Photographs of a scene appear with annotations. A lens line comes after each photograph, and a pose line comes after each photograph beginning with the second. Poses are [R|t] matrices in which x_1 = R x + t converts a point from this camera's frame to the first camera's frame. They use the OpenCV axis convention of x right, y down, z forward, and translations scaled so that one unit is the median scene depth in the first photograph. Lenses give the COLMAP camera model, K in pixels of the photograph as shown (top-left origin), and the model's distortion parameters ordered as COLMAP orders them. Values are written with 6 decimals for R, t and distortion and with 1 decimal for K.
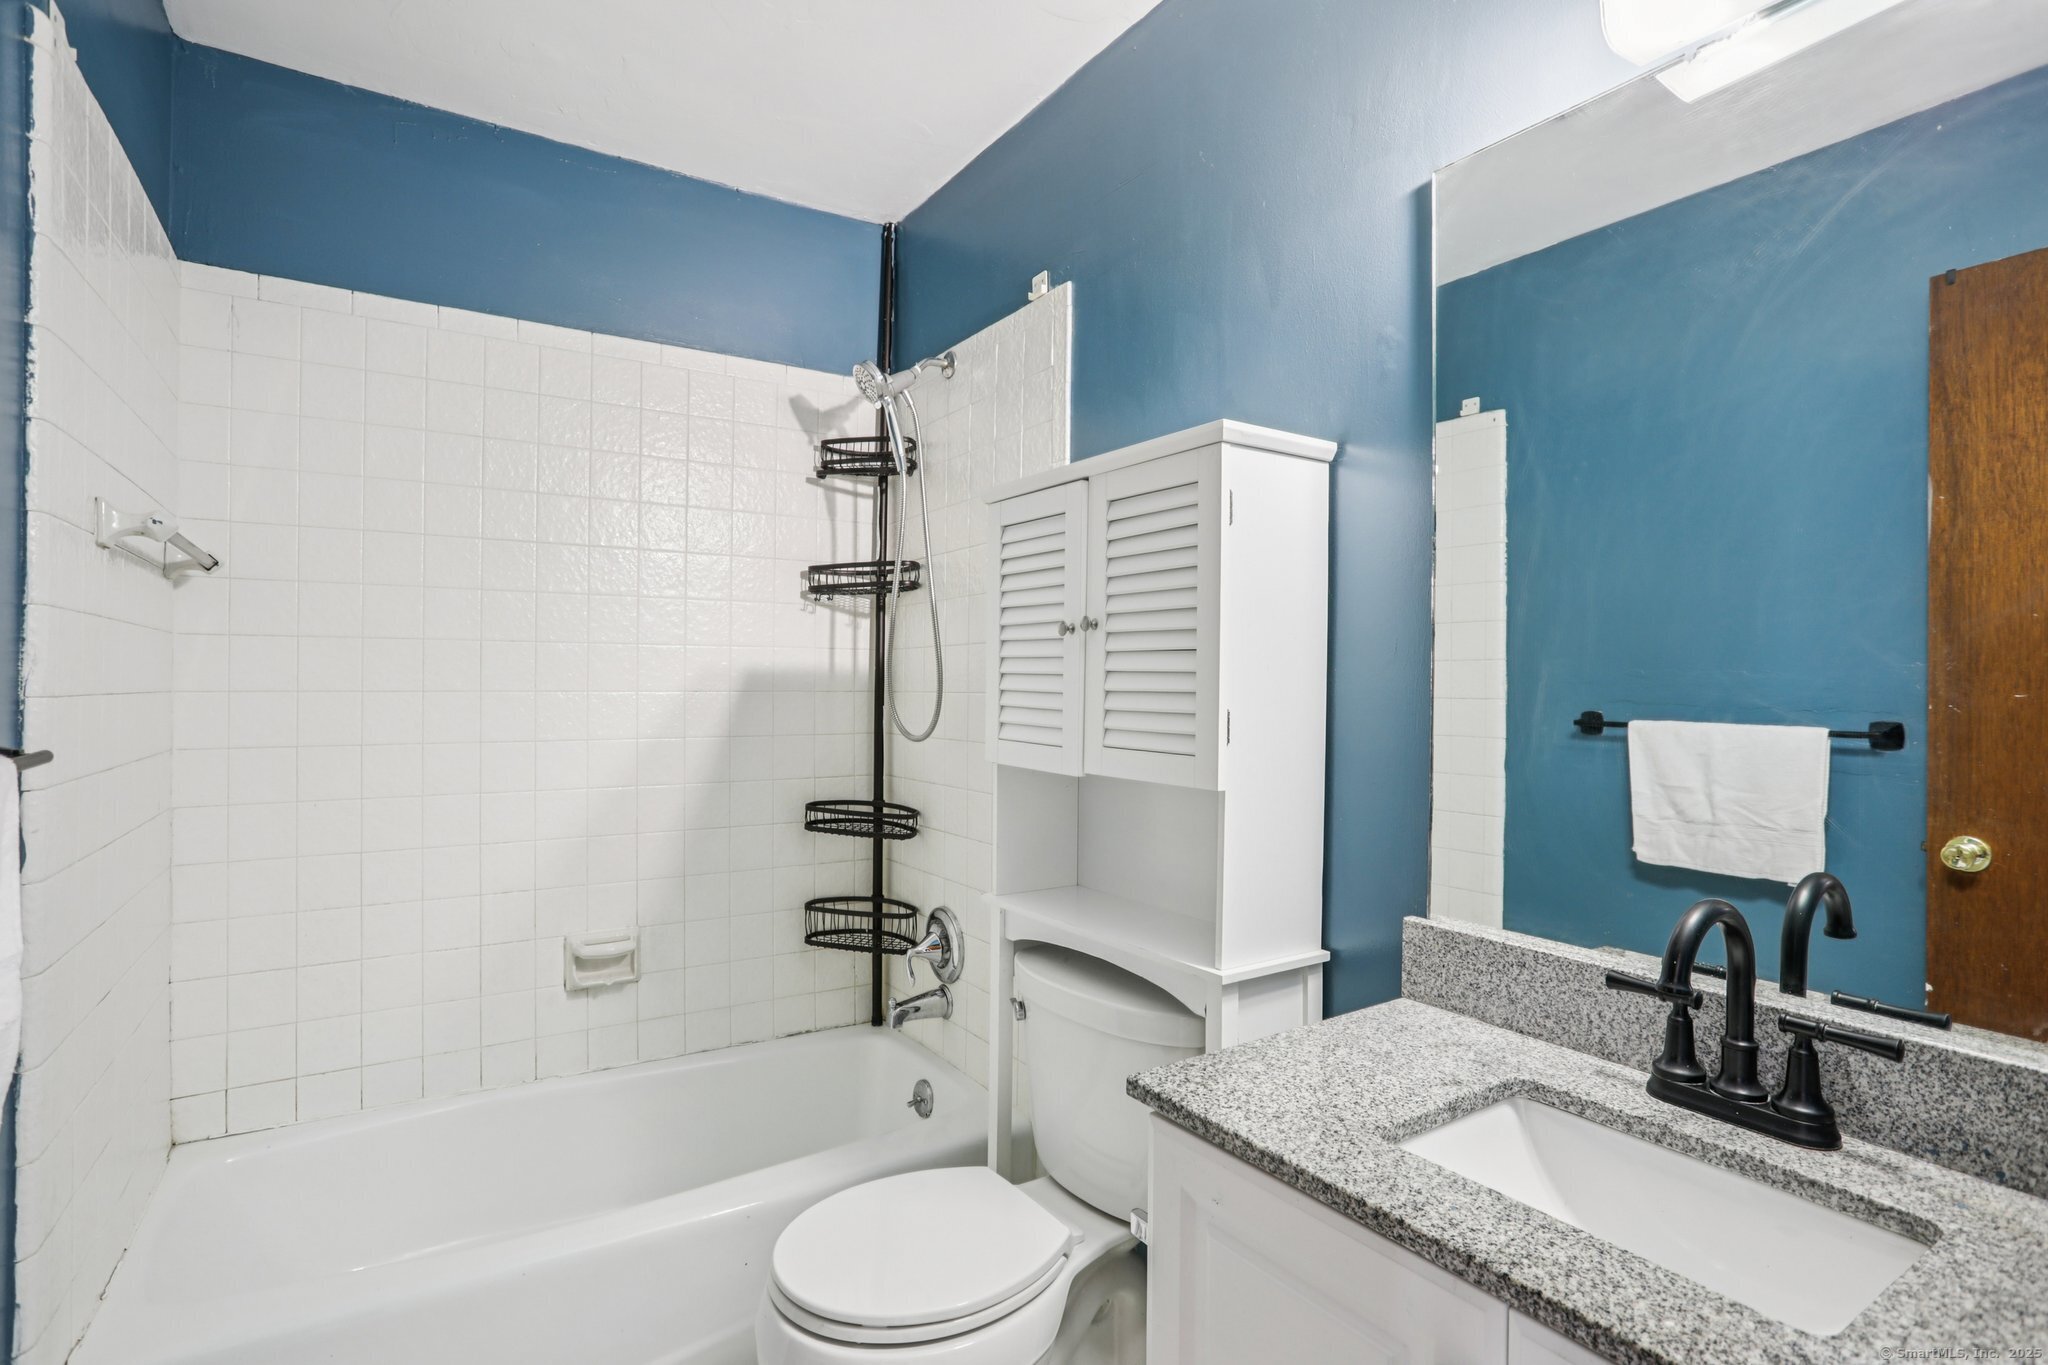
lens RADIAL K [[1003.7, 0, 1036.2], [0, 1003.7, 683.0], [0, 0, 1]] dist [-0.043367, 0.012780]
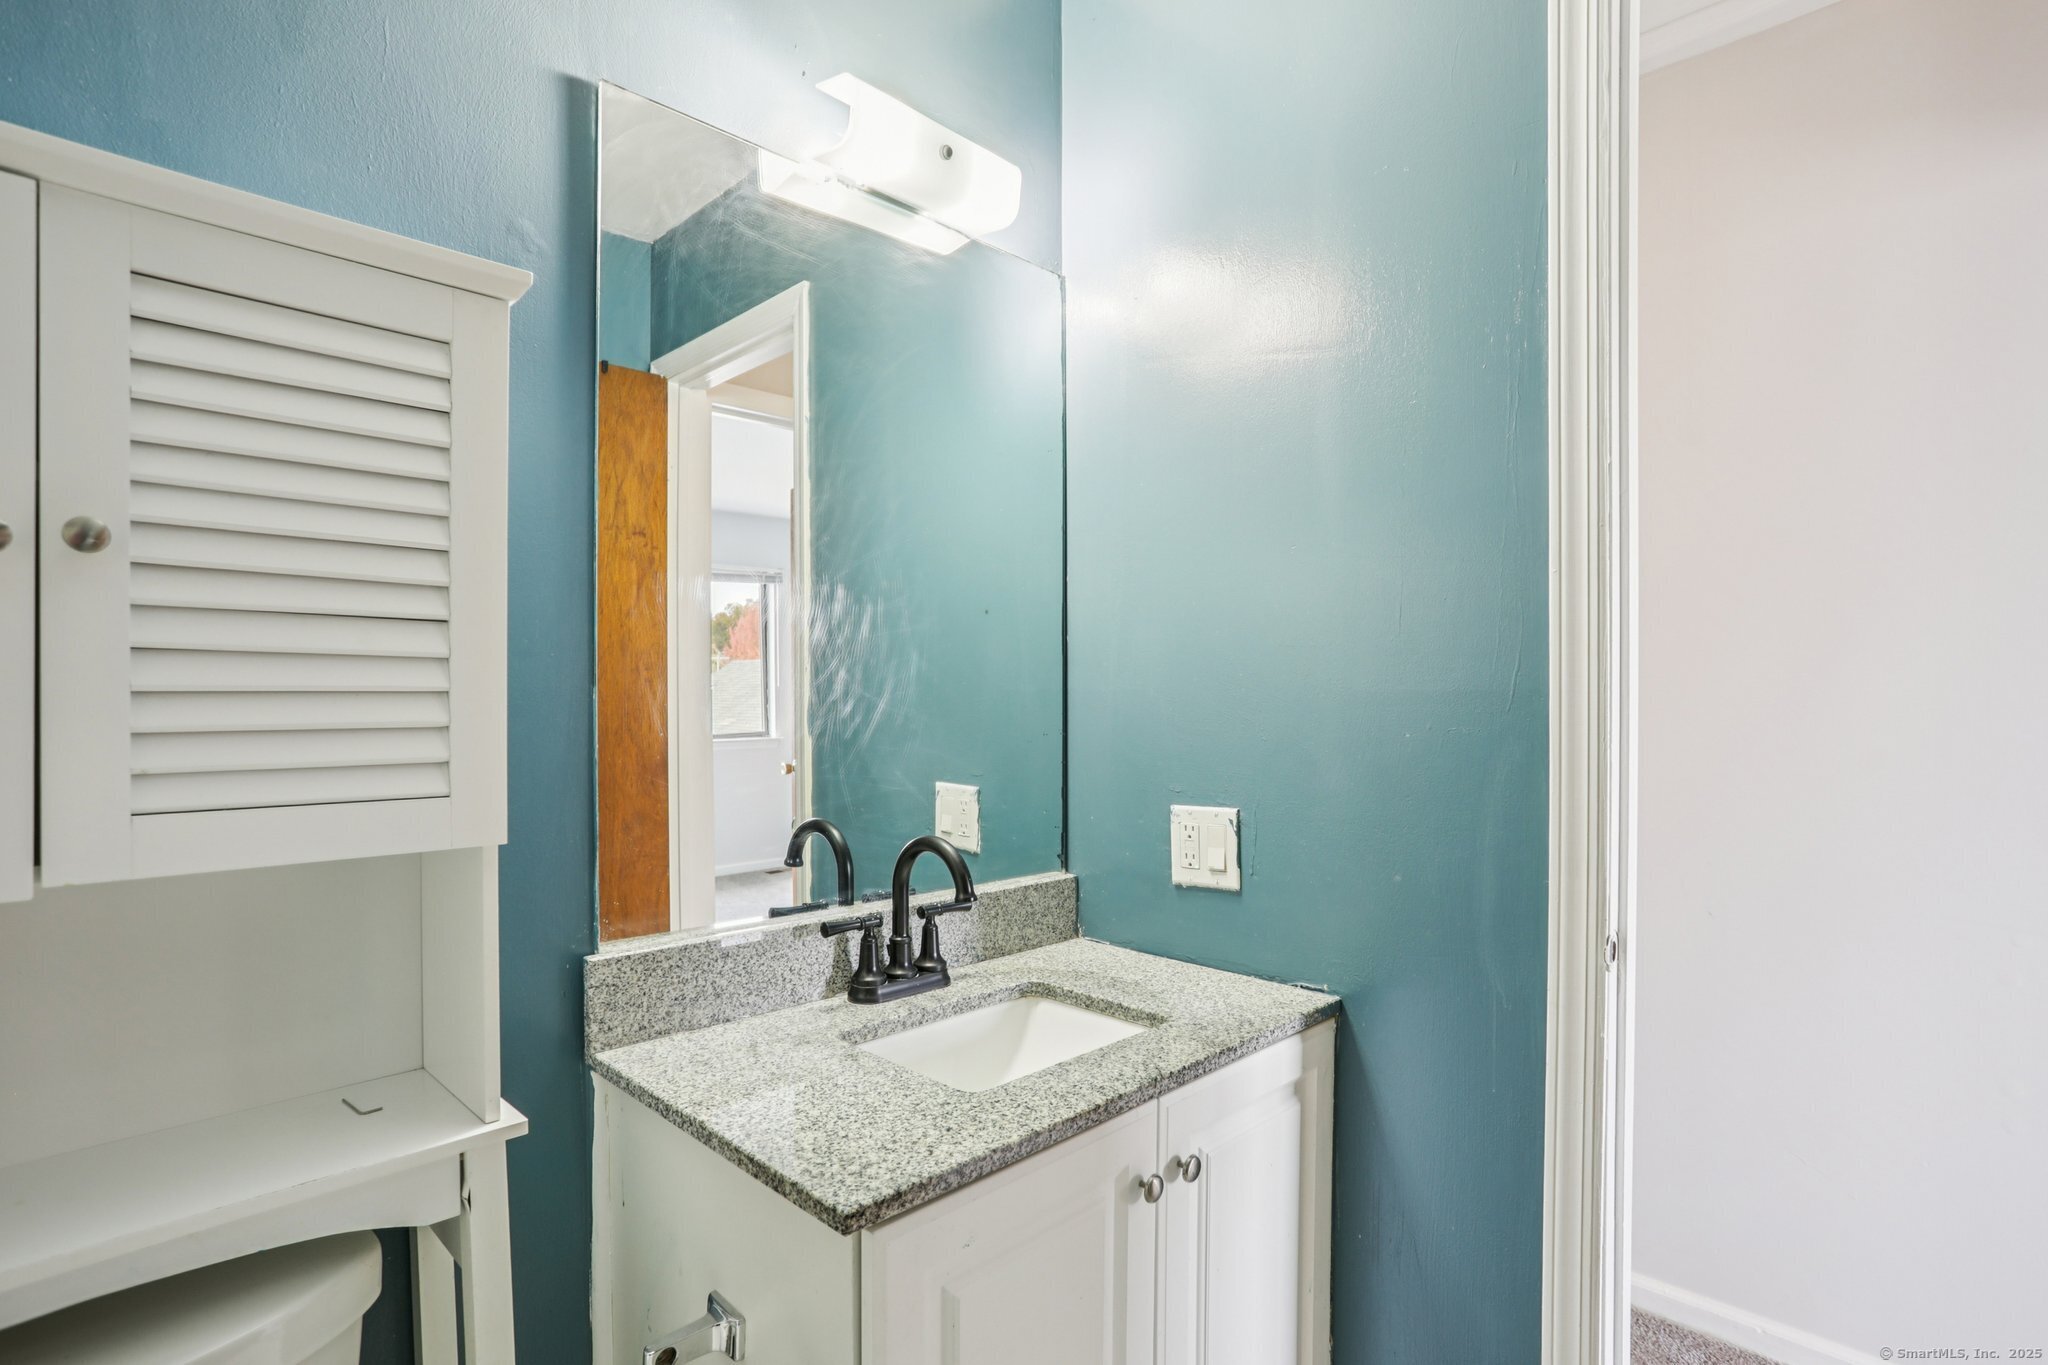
lens RADIAL K [[1003.7, 0, 1038.6], [0, 1003.7, 697.6], [0, 0, 1]] dist [-0.043367, 0.012780]
pose [[-0.210664, -0.016338, 0.977422, -0.679135], [-0.009495, 0.999847, 0.014666, 0.000604], [-0.977512, -0.006191, -0.210787, 1.061517]]
